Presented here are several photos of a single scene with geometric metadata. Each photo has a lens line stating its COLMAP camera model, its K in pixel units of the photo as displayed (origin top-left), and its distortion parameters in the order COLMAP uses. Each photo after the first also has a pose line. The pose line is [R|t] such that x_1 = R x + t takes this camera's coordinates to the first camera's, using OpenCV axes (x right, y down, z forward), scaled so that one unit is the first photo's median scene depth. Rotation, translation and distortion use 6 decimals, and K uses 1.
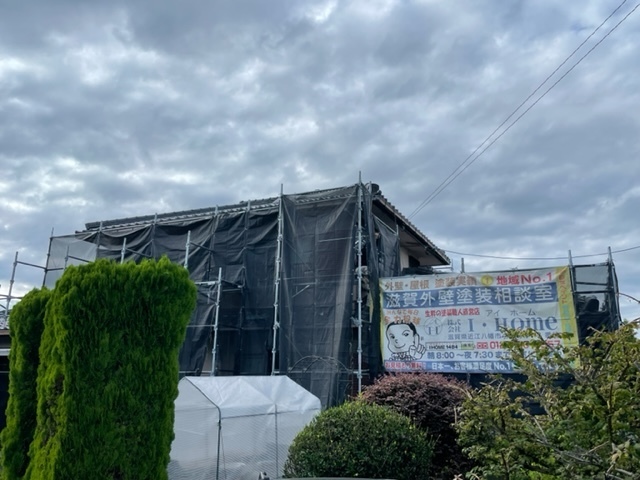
lens RADIAL K [[545.8, 0, 320.0], [0, 545.8, 240.0], [0, 0, 1]] dist [0.008190, 0.003578]
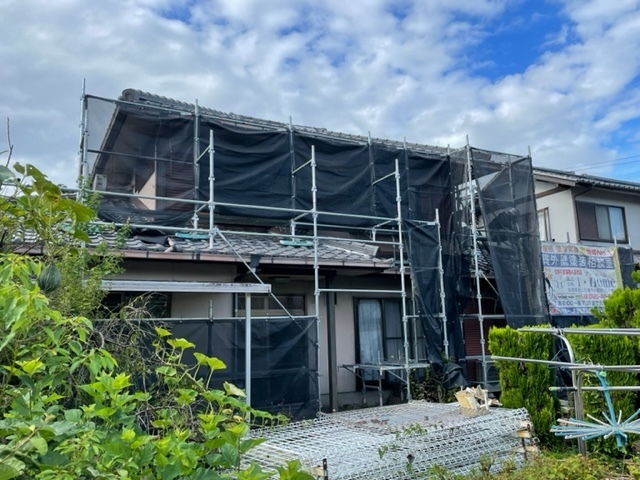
lens RADIAL K [[545.8, 0, 320.0], [0, 545.8, 240.0], [0, 0, 1]] dist [0.008190, 0.003578]
pose [[0.611275, 0.102312, 0.784778, -1.198547], [-0.173320, 0.984843, 0.006607, 0.153169], [-0.772207, -0.140056, 0.619742, 0.651730]]
